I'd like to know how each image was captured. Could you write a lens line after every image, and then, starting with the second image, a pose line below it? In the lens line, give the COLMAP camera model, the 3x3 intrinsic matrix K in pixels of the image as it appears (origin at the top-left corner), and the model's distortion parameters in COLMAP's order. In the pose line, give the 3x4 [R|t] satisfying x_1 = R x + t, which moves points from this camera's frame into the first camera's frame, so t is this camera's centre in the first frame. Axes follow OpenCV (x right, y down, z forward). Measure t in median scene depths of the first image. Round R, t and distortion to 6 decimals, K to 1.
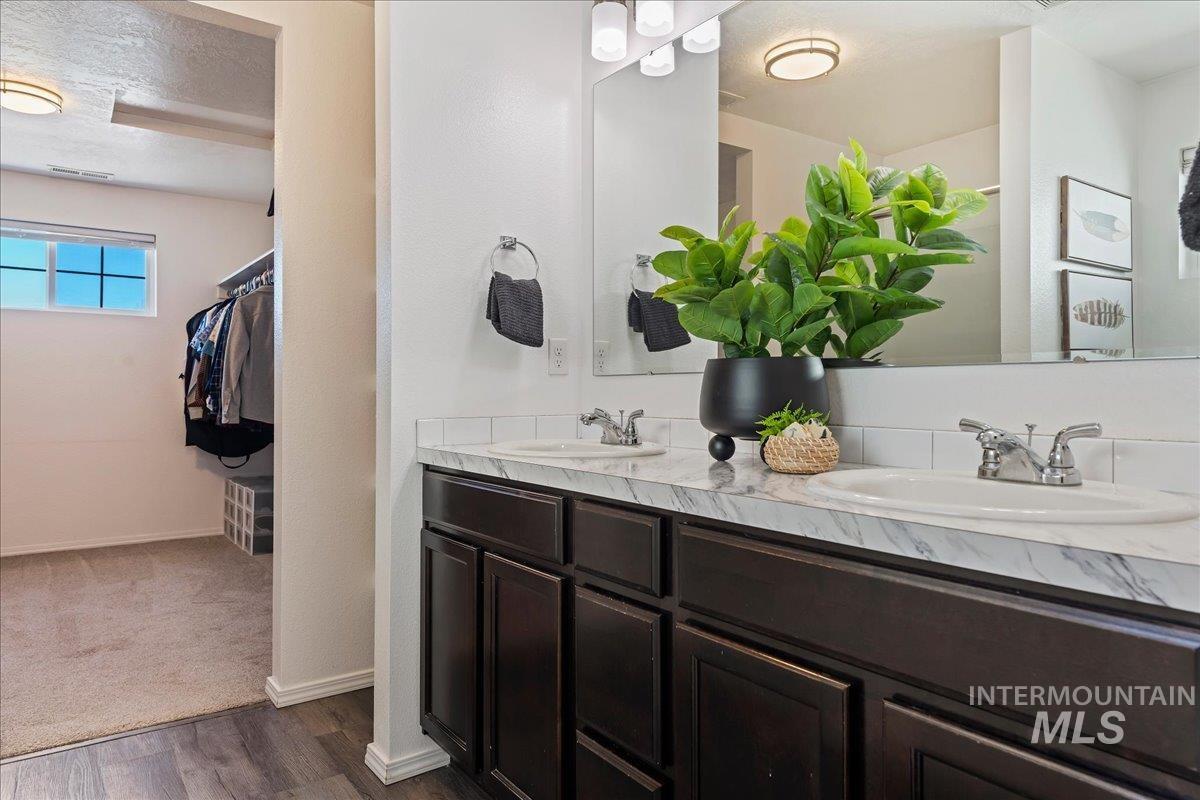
lens RADIAL K [[763.8, 0, 598.5], [0, 763.8, 392.7], [0, 0, 1]] dist [0.010000, 0.001550]
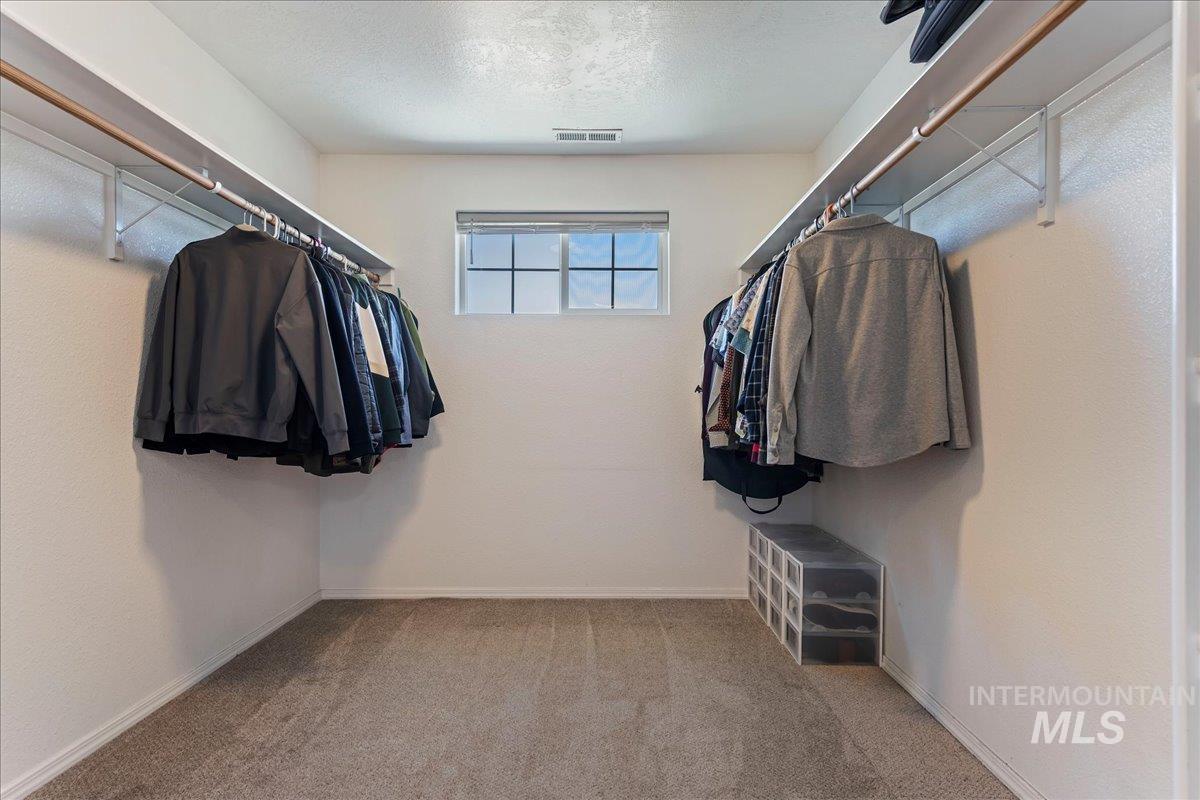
lens RADIAL K [[763.8, 0, 599.0], [0, 763.8, 402.6], [0, 0, 1]] dist [0.010000, 0.001550]
pose [[0.816687, -0.007716, -0.577029, -0.209382], [0.002808, 0.999952, -0.009397, -0.001131], [0.577074, 0.006054, 0.816669, 0.362221]]
